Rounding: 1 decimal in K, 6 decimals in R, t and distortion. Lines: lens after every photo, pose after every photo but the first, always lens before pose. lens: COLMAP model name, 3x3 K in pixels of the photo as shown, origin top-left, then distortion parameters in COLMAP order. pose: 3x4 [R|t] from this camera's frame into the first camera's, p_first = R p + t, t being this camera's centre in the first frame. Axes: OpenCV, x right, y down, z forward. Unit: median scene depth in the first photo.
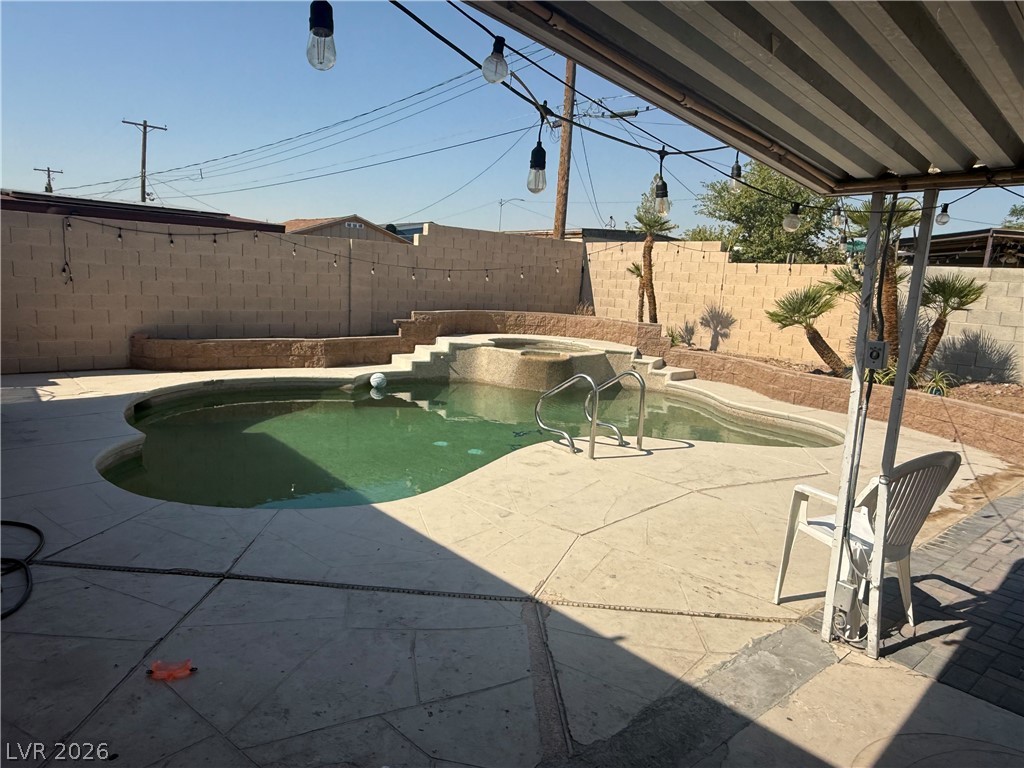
lens RADIAL K [[668.6, 0, 509.7], [0, 668.6, 385.9], [0, 0, 1]] dist [0.001912, -0.005107]
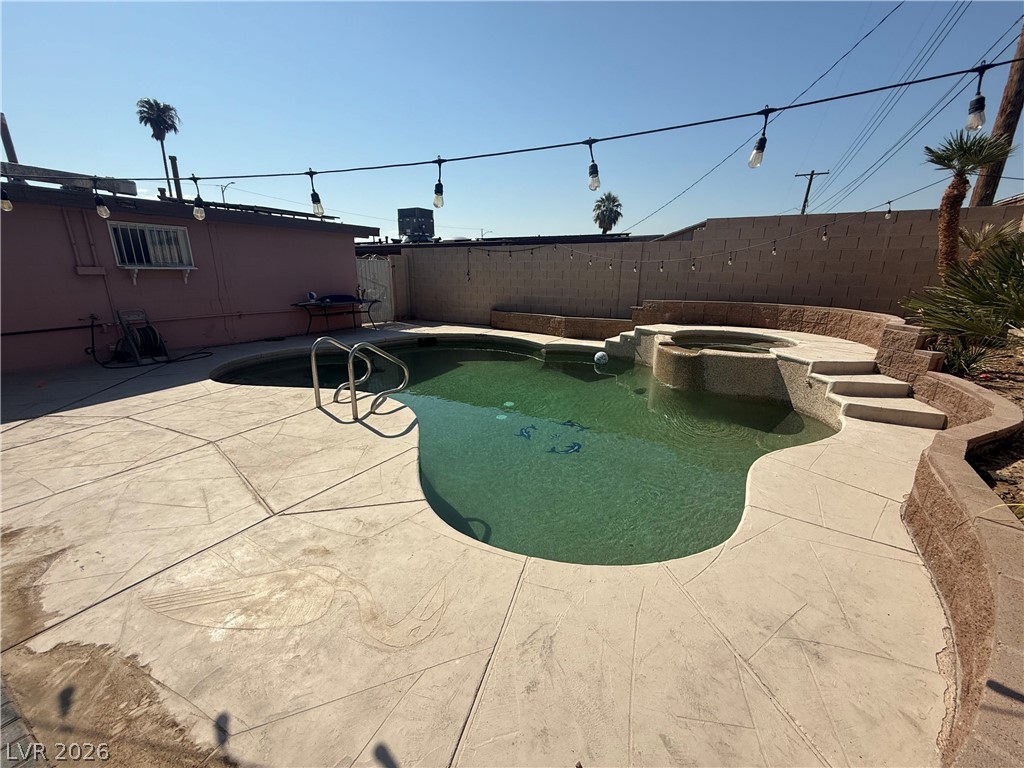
lens RADIAL K [[408.9, 0, 509.4], [0, 408.9, 382.8], [0, 0, 1]] dist [-0.000319, 0.000697]
pose [[0.321531, 0.201964, -0.925110, 0.489329], [-0.142185, 0.976210, 0.163701, -0.056344], [0.936163, 0.078902, 0.342598, 0.572574]]
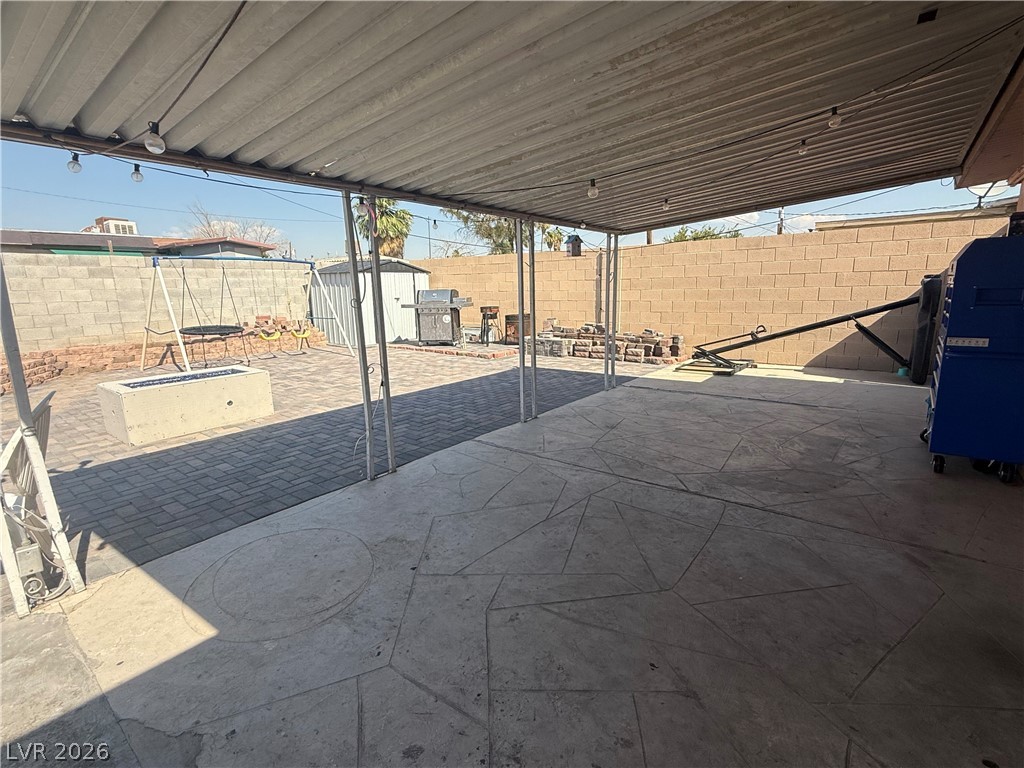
lens RADIAL K [[487.8, 0, 511.7], [0, 487.8, 383.9], [0, 0, 1]] dist [0.002266, 0.000303]
pose [[-0.194123, -0.236677, 0.951998, -0.069730], [0.164730, 0.948814, 0.269475, -0.001451], [-0.967047, 0.209134, -0.145199, 0.102469]]
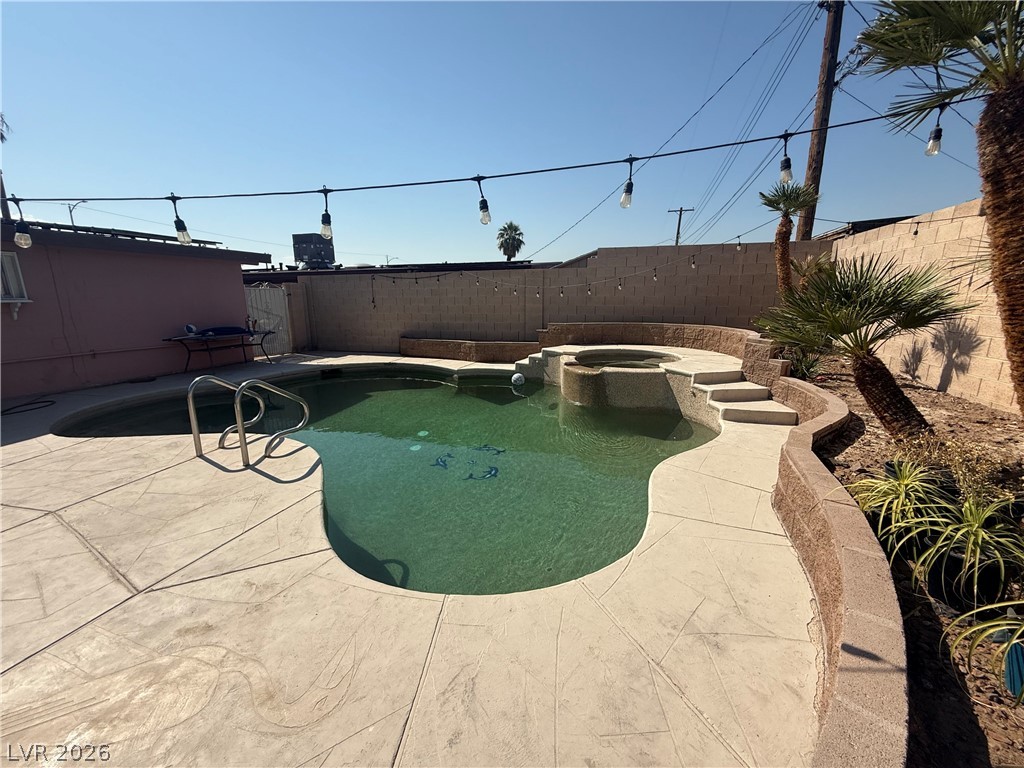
lens RADIAL K [[408.9, 0, 509.3], [0, 408.9, 383.0], [0, 0, 1]] dist [-0.000319, 0.000697]
pose [[0.514331, 0.123306, -0.848681, 0.490013], [-0.103102, 0.991322, 0.081547, -0.059014], [0.851372, 0.045559, 0.522581, 0.576753]]
